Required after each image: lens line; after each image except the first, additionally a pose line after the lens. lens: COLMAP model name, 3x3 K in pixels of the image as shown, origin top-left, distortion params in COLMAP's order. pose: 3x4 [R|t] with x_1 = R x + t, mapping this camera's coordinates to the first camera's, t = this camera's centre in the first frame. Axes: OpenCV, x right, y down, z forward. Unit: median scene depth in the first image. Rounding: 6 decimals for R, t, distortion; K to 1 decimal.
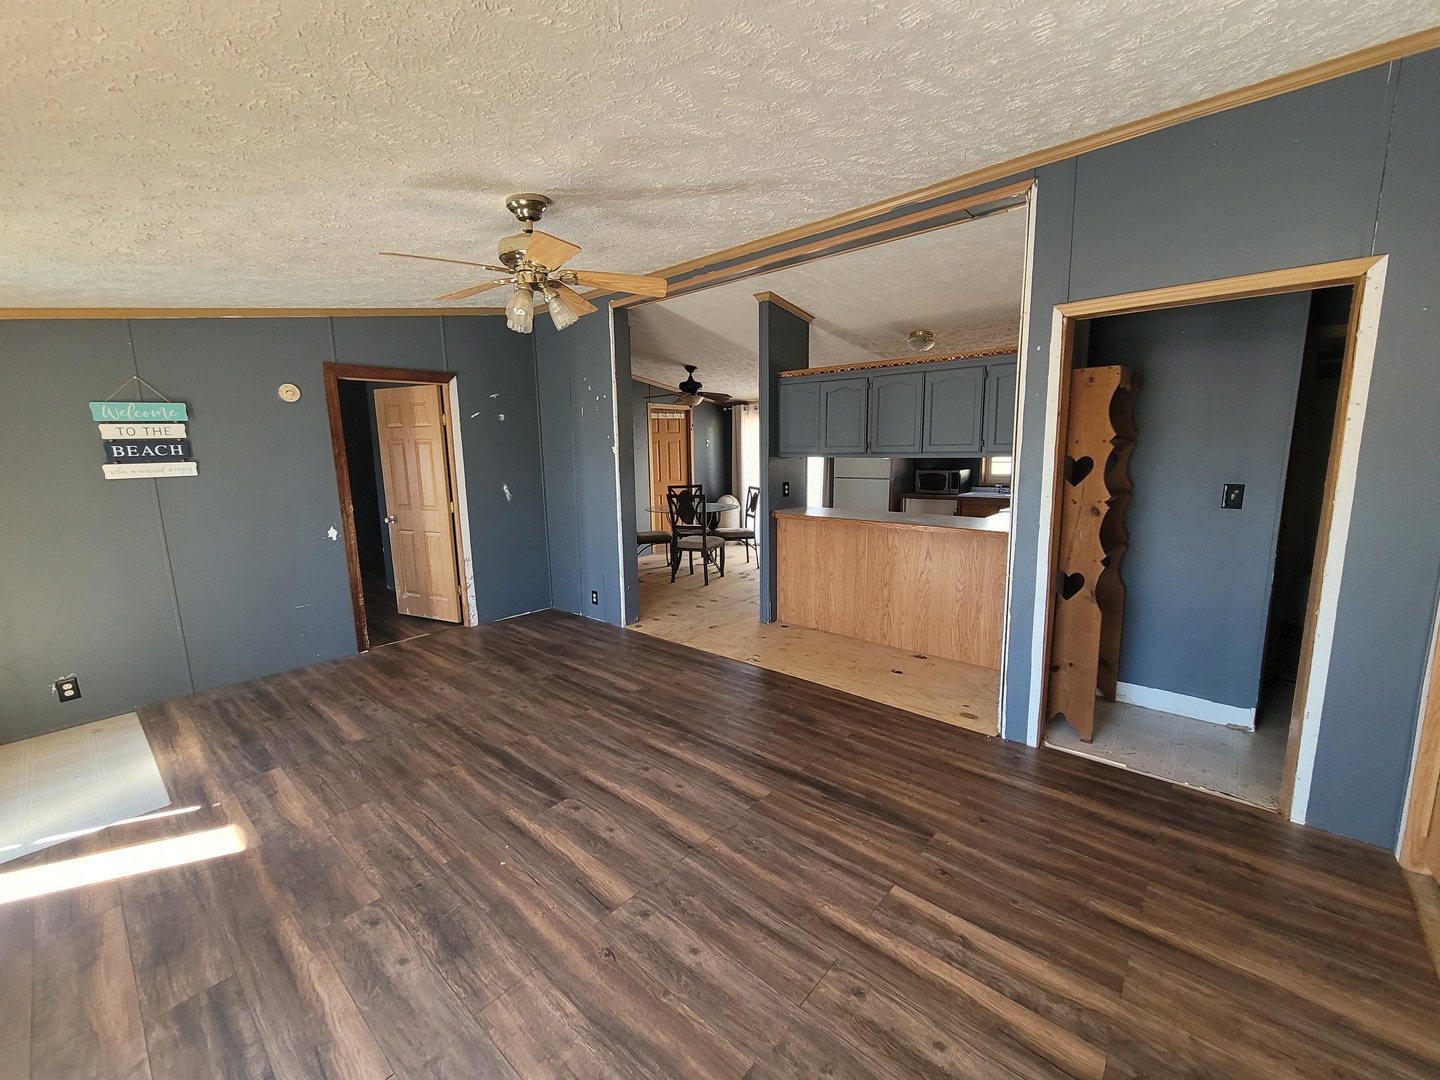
lens RADIAL K [[587.8, 0, 725.1], [0, 587.8, 541.0], [0, 0, 1]] dist [-0.000060, 0.000796]
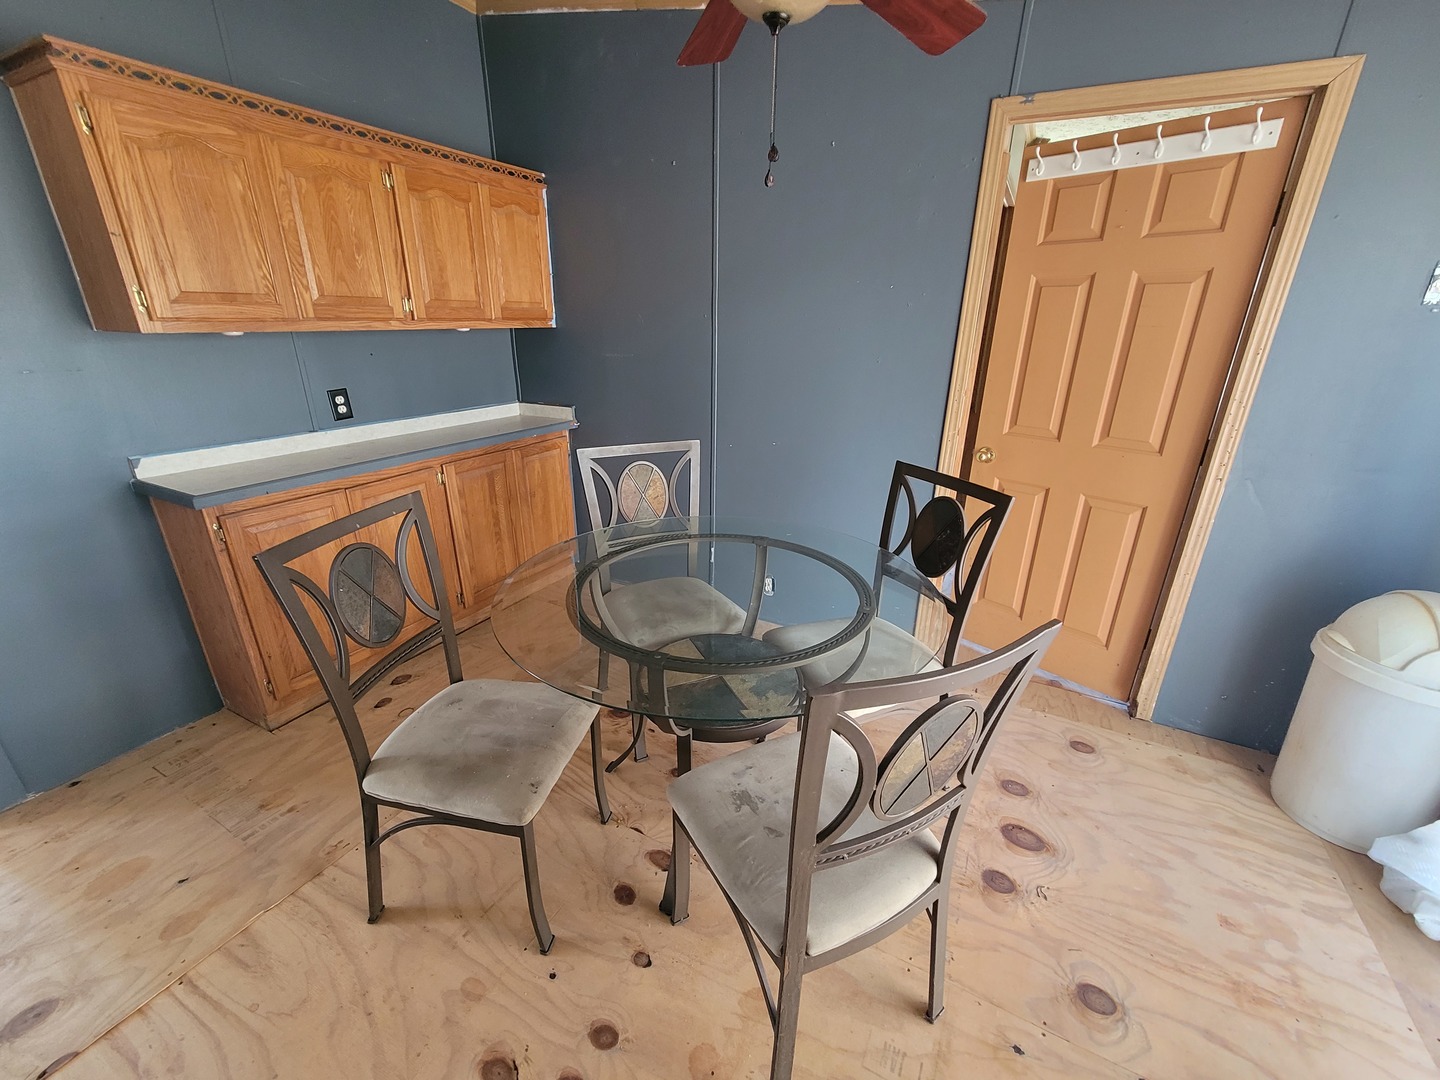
lens RADIAL K [[587.8, 0, 726.9], [0, 587.8, 542.1], [0, 0, 1]] dist [-0.000060, 0.000796]
pose [[0.224689, 0.372207, -0.900542, 0.293765], [-0.175950, 0.924479, 0.338201, -0.313714], [0.958413, 0.082461, 0.273210, 2.019424]]
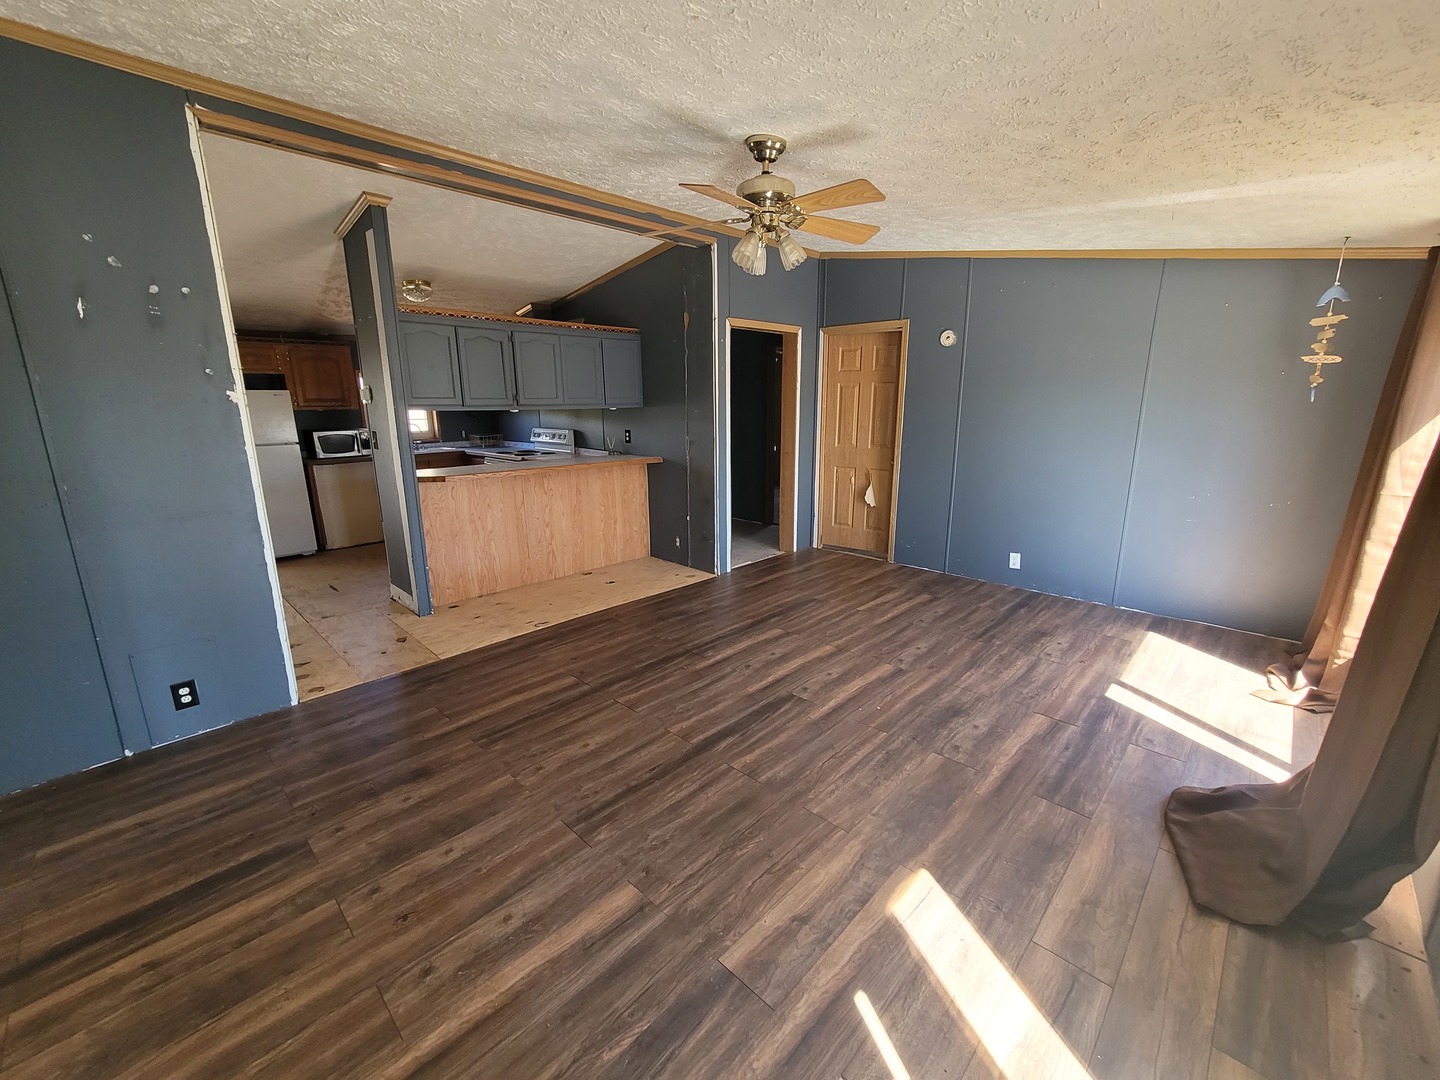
lens RADIAL K [[587.8, 0, 720.3], [0, 587.8, 537.0], [0, 0, 1]] dist [-0.000060, 0.000796]
pose [[0.051623, -0.208602, 0.976637, -1.037152], [0.166815, 0.966003, 0.197513, -0.089577], [-0.984636, 0.152721, 0.084666, 0.764344]]
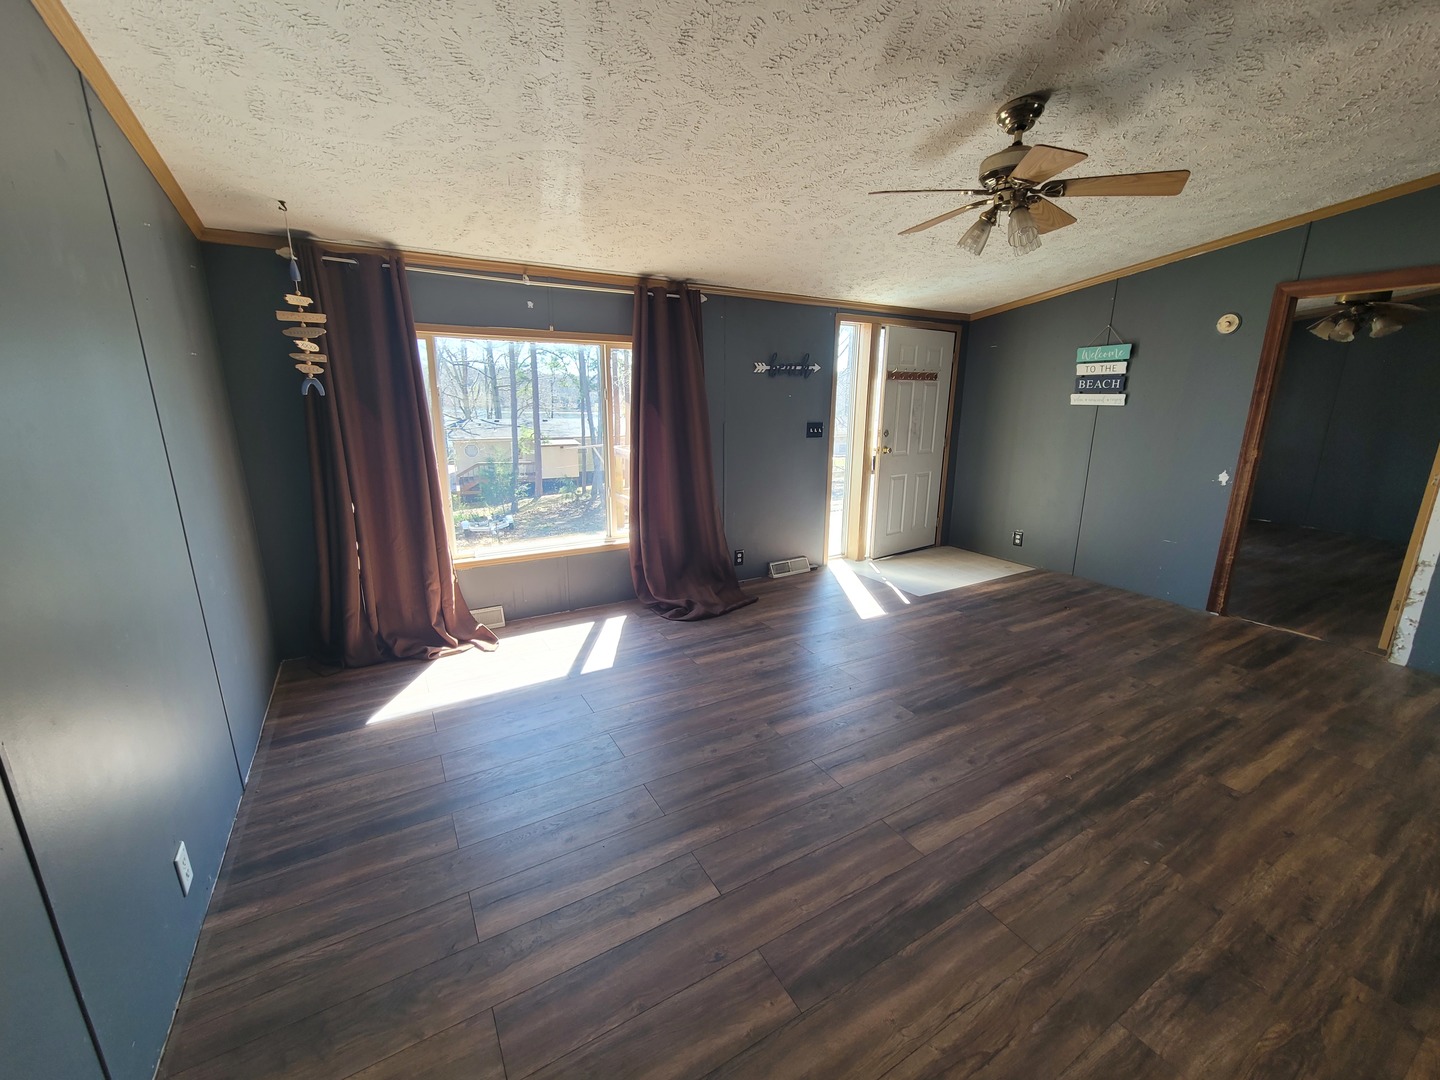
lens RADIAL K [[587.8, 0, 716.7], [0, 587.8, 540.6], [0, 0, 1]] dist [-0.000060, 0.000796]
pose [[-0.322762, 0.249239, -0.913074, 0.580393], [-0.155258, 0.937695, 0.310841, -0.106726], [0.933659, 0.242090, -0.263956, 0.667764]]
